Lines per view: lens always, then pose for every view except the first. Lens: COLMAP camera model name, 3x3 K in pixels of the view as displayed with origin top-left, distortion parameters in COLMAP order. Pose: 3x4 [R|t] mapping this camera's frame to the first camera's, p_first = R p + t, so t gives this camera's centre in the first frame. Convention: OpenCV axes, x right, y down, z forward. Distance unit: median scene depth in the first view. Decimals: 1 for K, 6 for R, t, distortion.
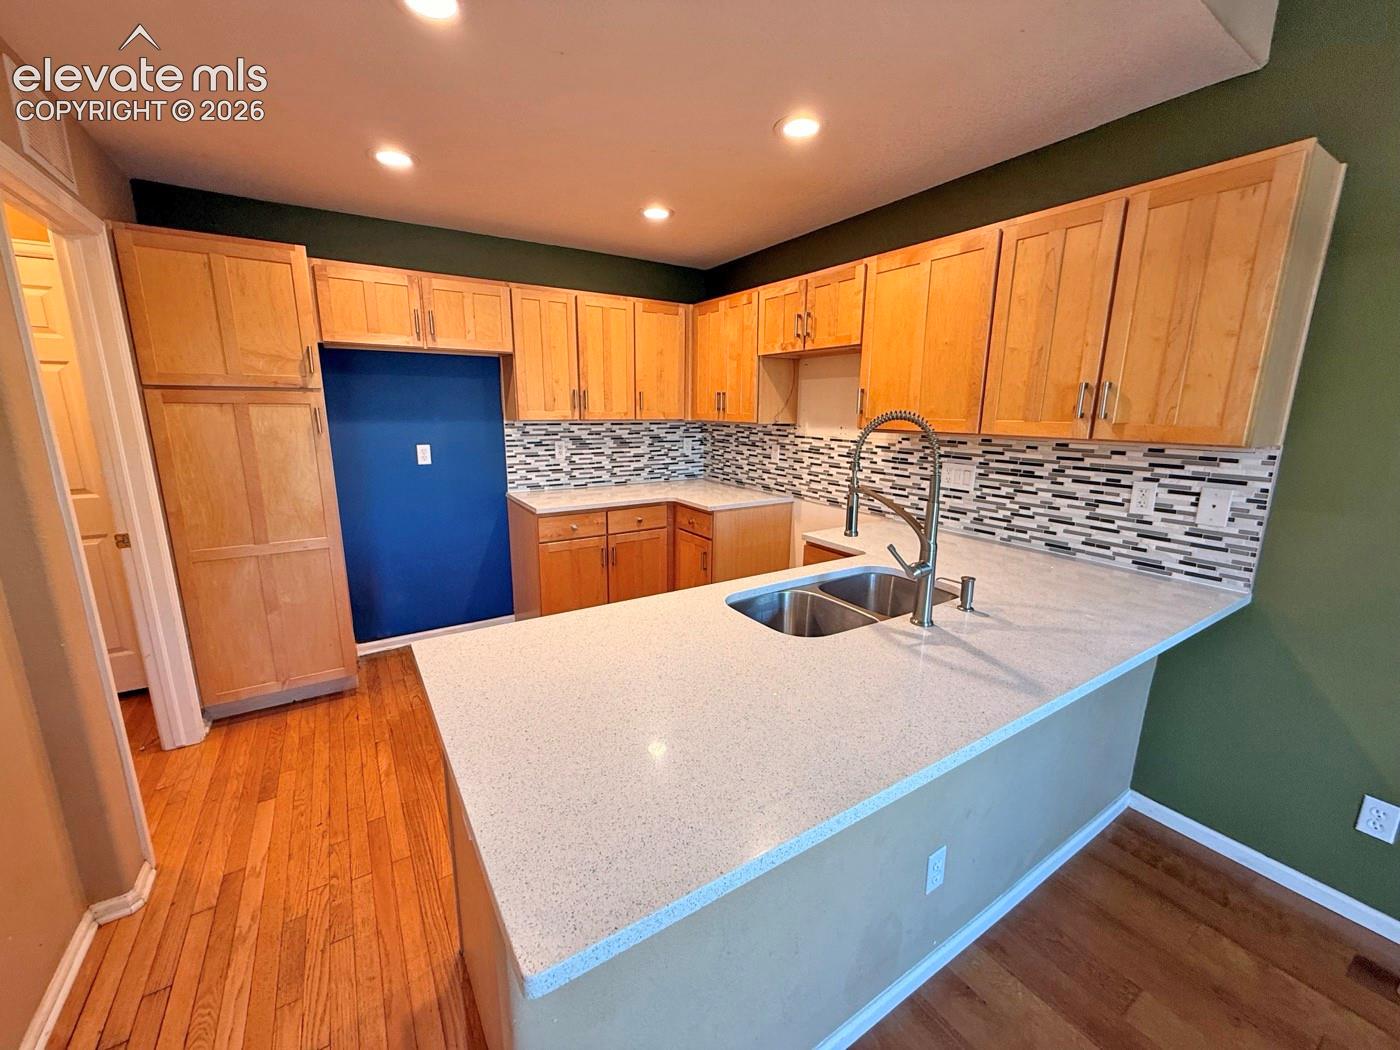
lens RADIAL K [[558.9, 0, 694.7], [0, 558.9, 524.7], [0, 0, 1]] dist [0.000255, 0.000102]
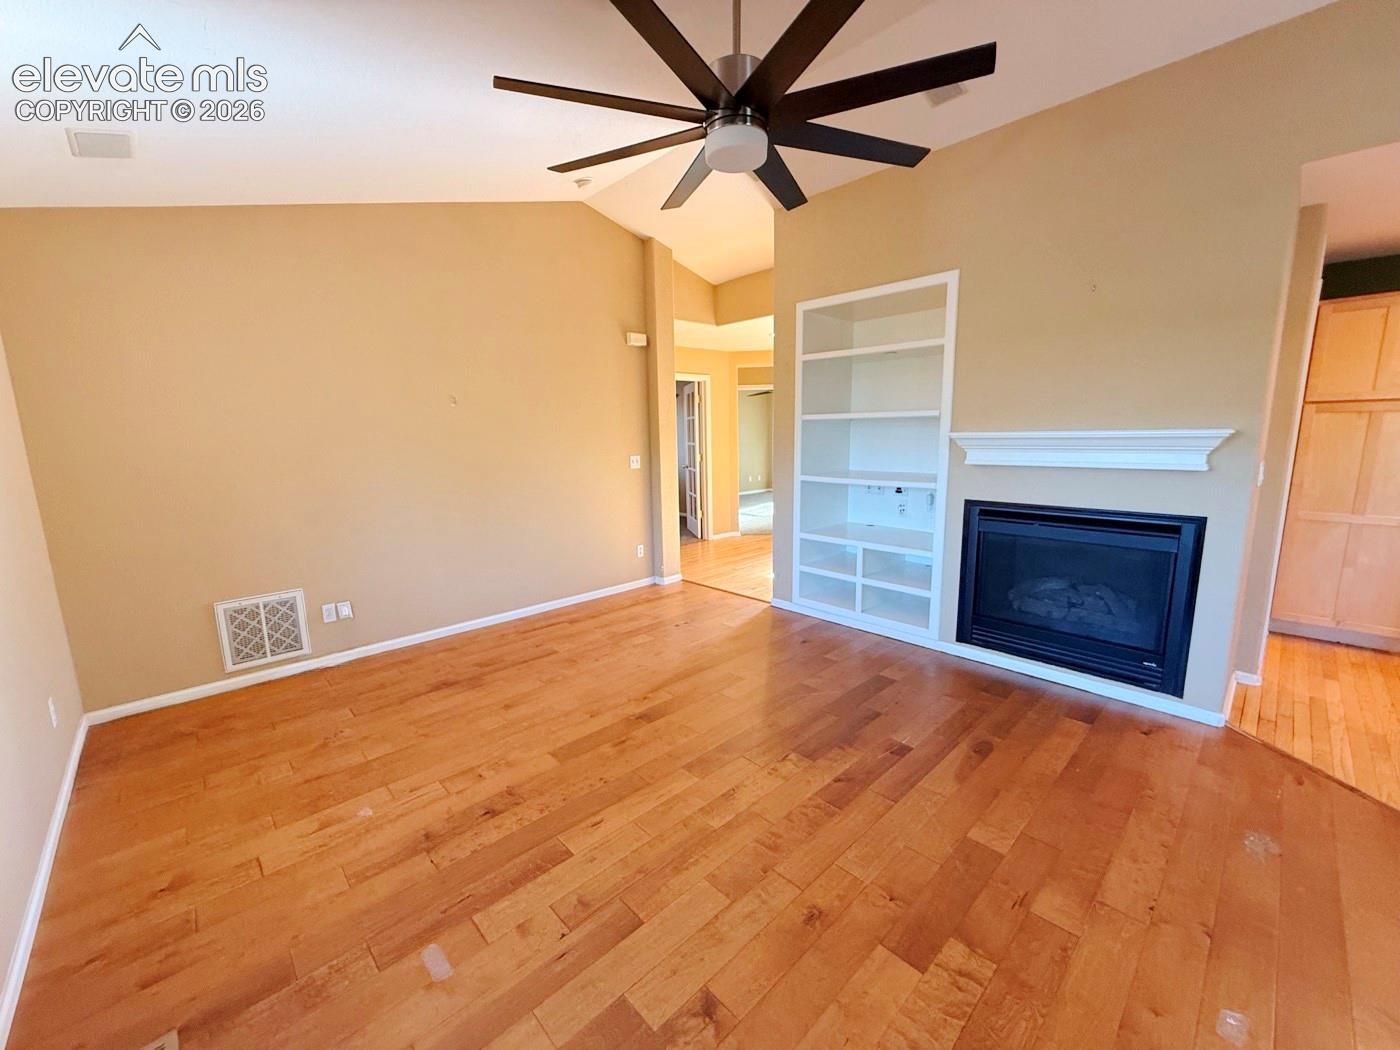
lens RADIAL K [[558.9, 0, 694.7], [0, 558.9, 524.7], [0, 0, 1]] dist [0.000255, 0.000102]
pose [[0.189098, 0.149641, -0.970489, 0.240933], [-0.185733, 0.975931, 0.114290, 0.204738], [0.964233, 0.158640, 0.212339, -0.844942]]
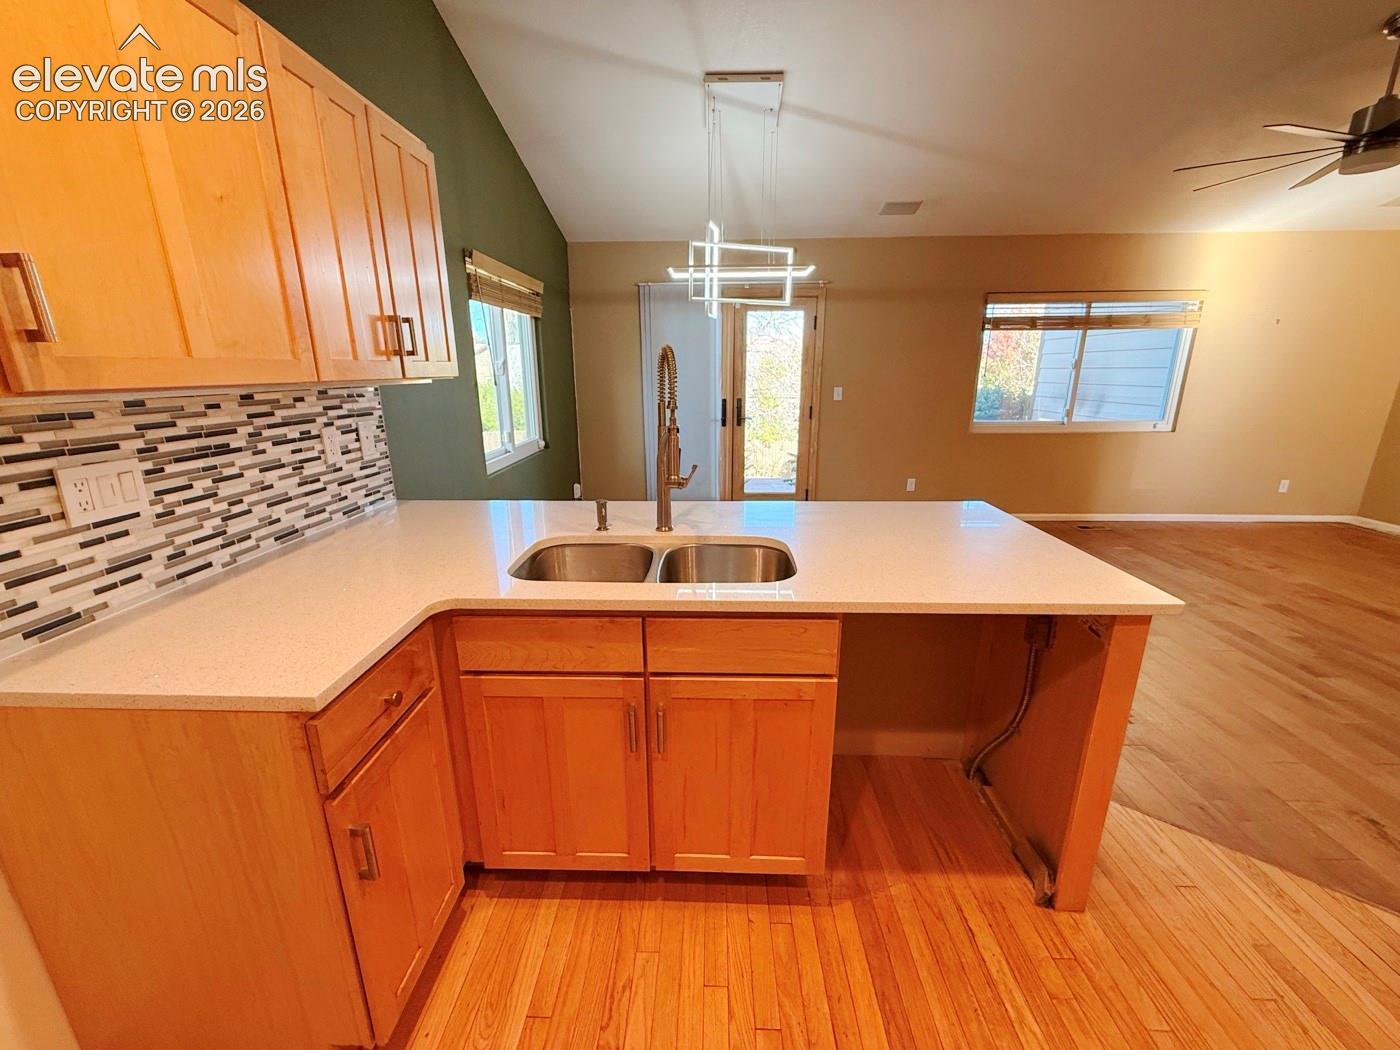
lens RADIAL K [[558.9, 0, 694.7], [0, 558.9, 524.7], [0, 0, 1]] dist [0.000255, 0.000102]
pose [[-0.822409, -0.157522, 0.546654, -0.181249], [0.117513, 0.893140, 0.434156, -0.211796], [-0.556627, 0.421293, -0.716015, 1.120770]]
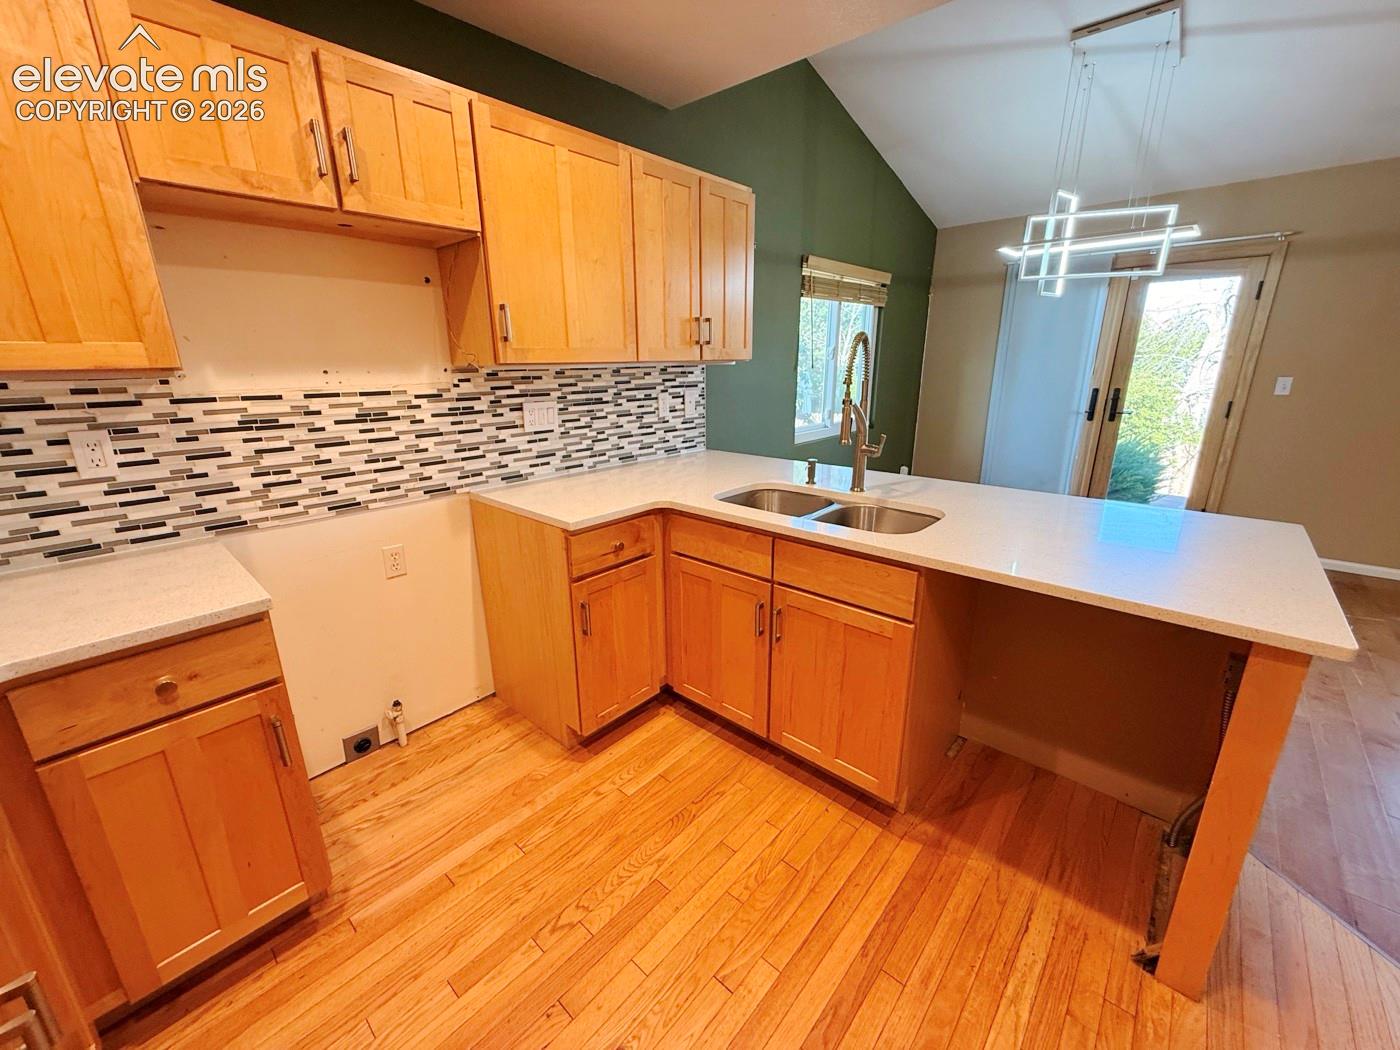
lens RADIAL K [[558.9, 0, 694.7], [0, 558.9, 524.7], [0, 0, 1]] dist [0.000255, 0.000102]
pose [[-0.262086, -0.279936, 0.923551, -0.491065], [0.209675, 0.917624, 0.337641, -0.185996], [-0.941991, 0.282137, -0.181801, 1.026248]]
